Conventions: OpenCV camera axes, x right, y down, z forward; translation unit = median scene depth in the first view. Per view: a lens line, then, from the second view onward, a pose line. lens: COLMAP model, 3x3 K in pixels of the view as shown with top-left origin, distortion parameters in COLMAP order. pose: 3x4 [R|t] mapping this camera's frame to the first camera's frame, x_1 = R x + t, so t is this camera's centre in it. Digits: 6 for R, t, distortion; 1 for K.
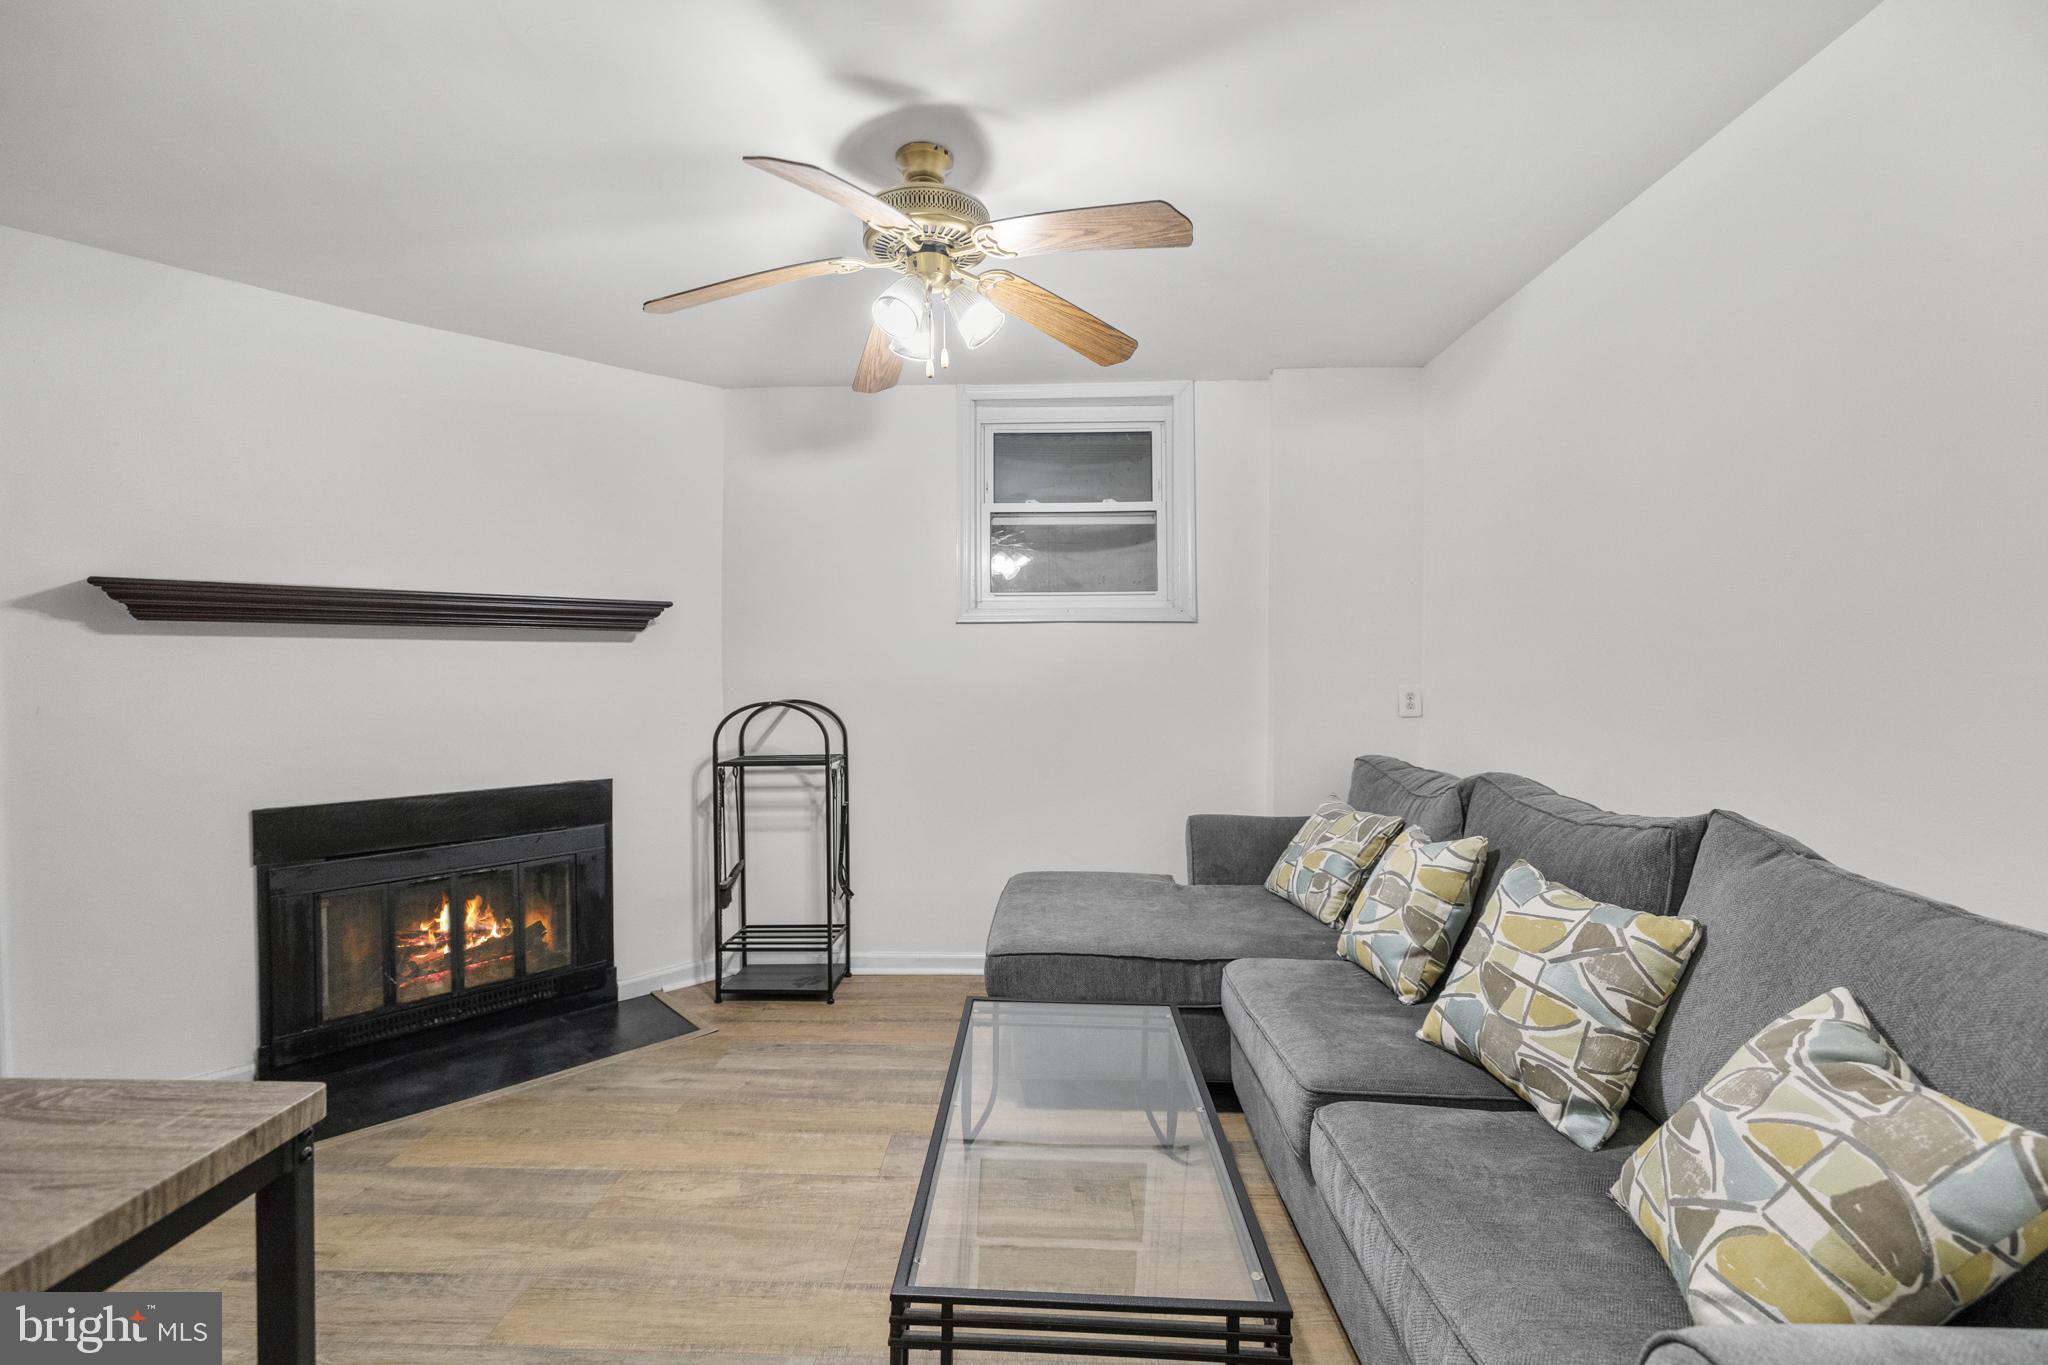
lens RADIAL K [[867.5, 0, 1021.5], [0, 867.5, 682.6], [0, 0, 1]] dist [0.003116, 0.000593]
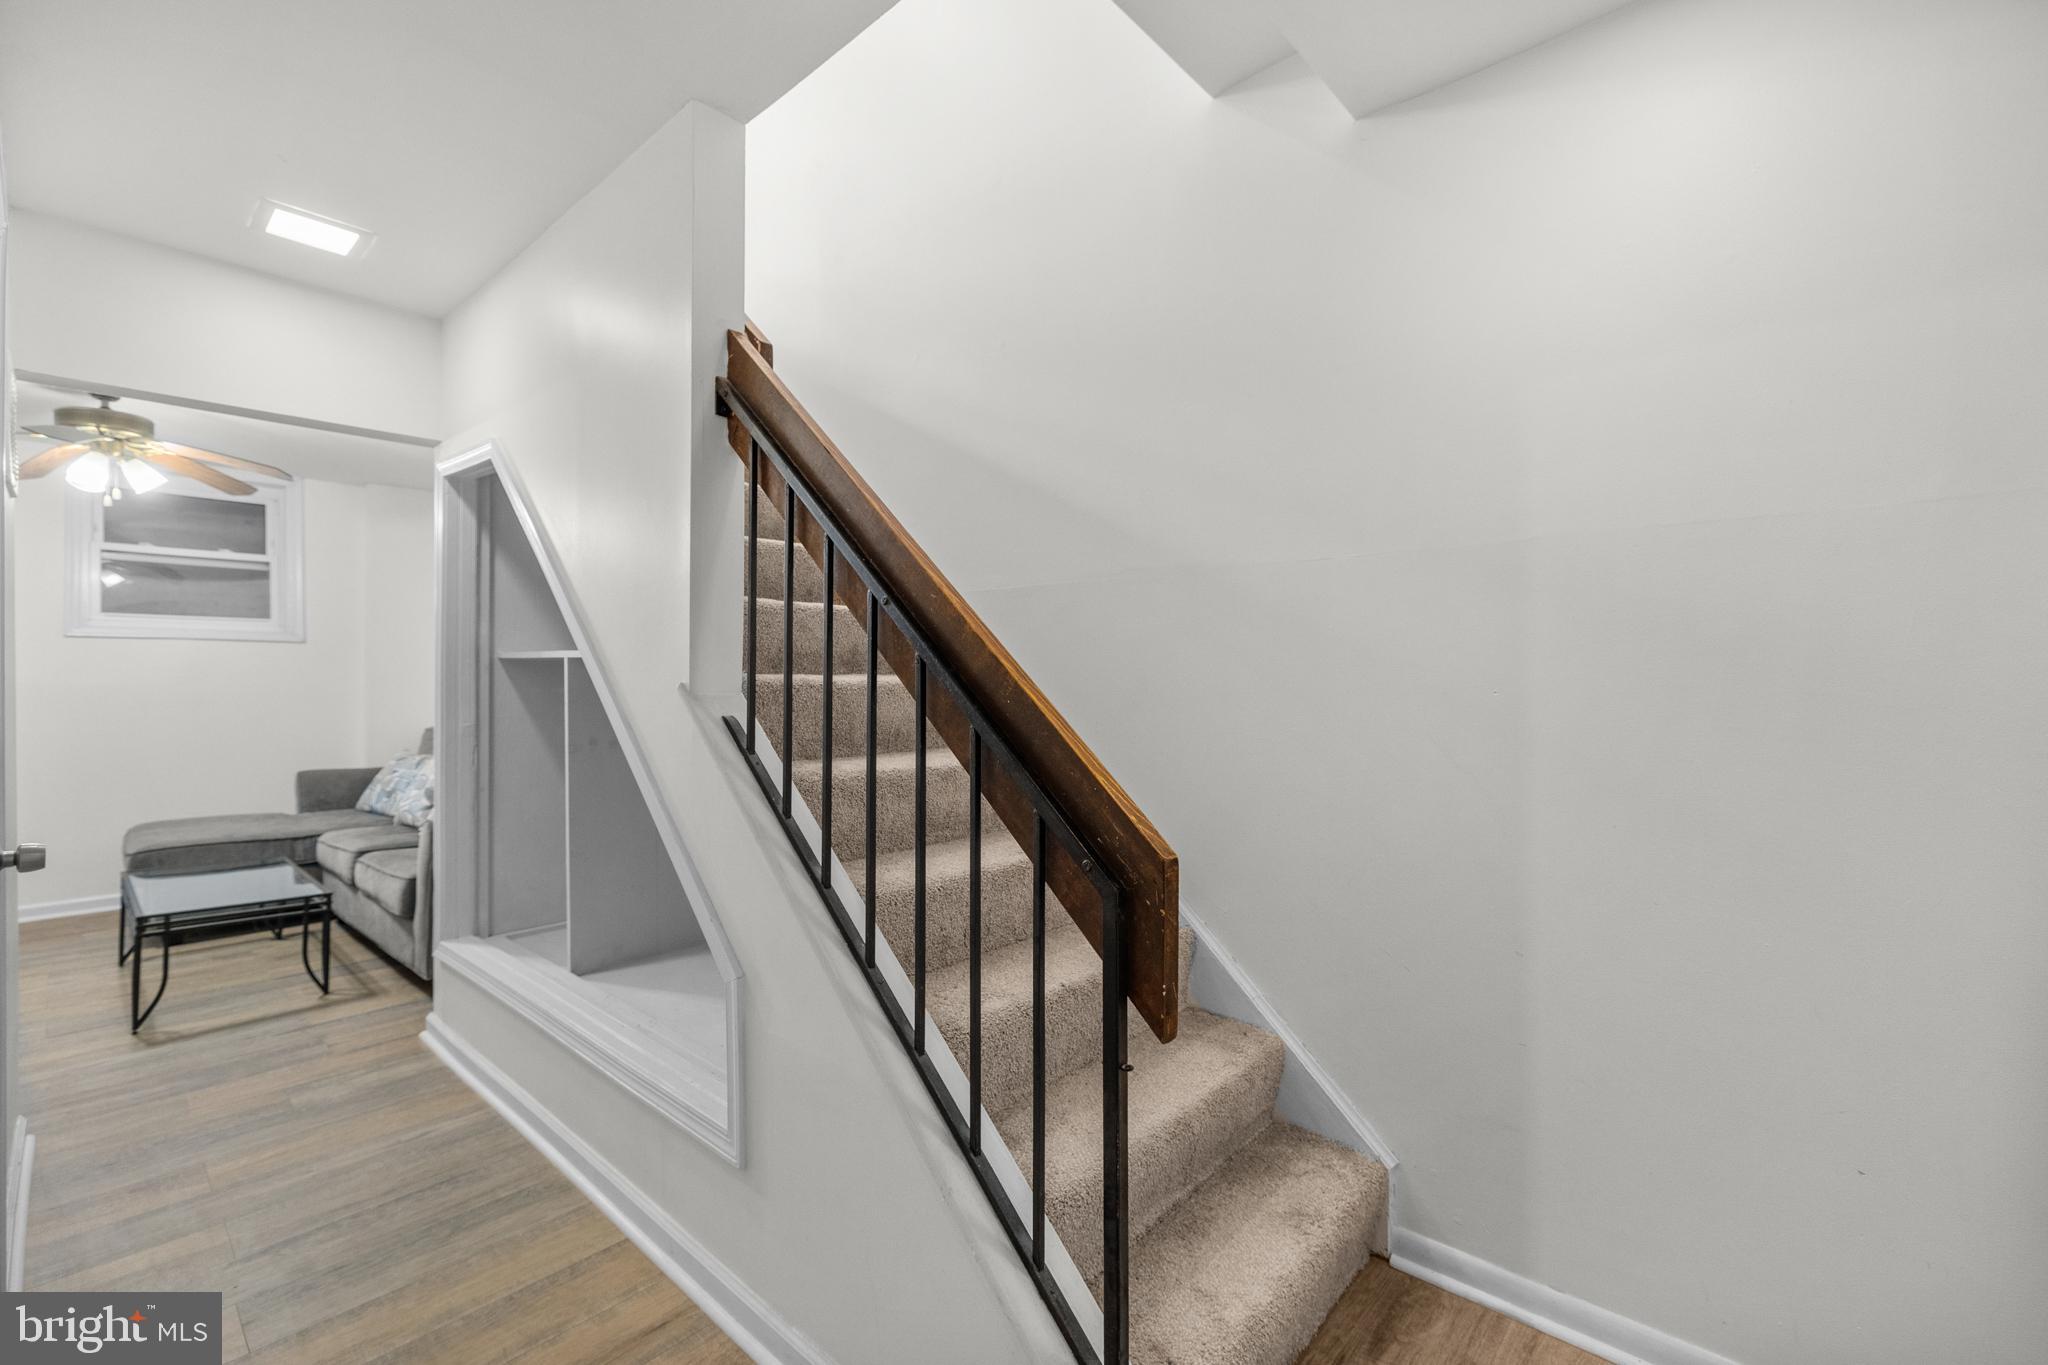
lens RADIAL K [[867.5, 0, 1021.5], [0, 867.5, 682.6], [0, 0, 1]] dist [0.003116, 0.000593]
pose [[0.641801, 0.006774, 0.766841, -0.180464], [-0.004620, 0.999977, -0.004966, 0.004210], [-0.766857, -0.000356, 0.641818, -1.065529]]
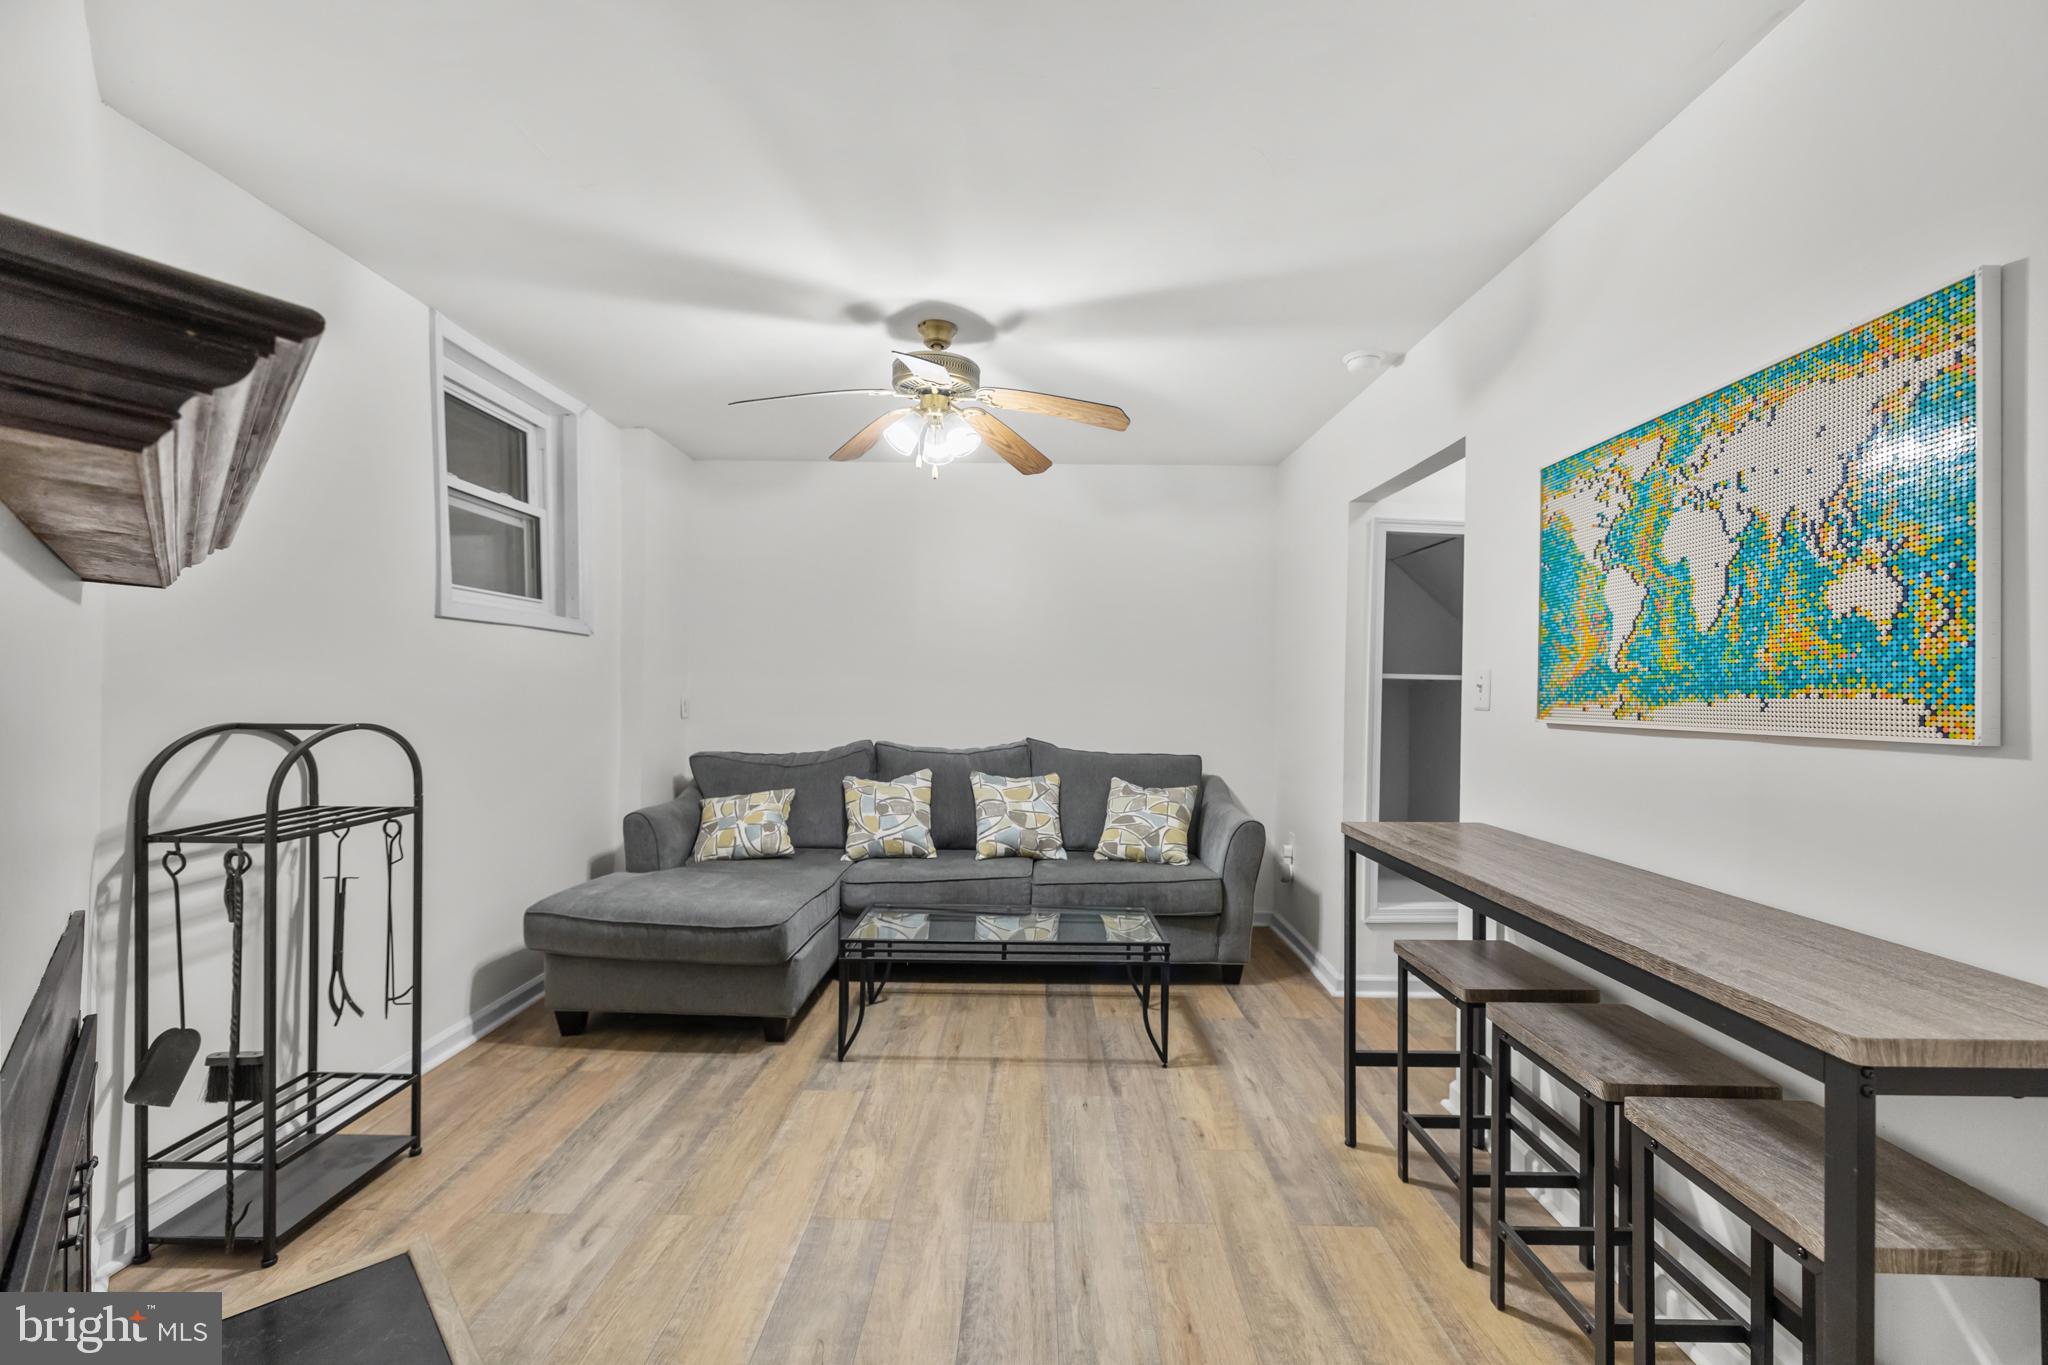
lens RADIAL K [[867.5, 0, 1021.5], [0, 867.5, 682.6], [0, 0, 1]] dist [0.003116, 0.000593]
pose [[-0.015687, 0.008668, 0.999839, -0.998961], [0.006977, 0.999939, -0.008559, 0.000037], [-0.999853, 0.006841, -0.015747, 0.564572]]
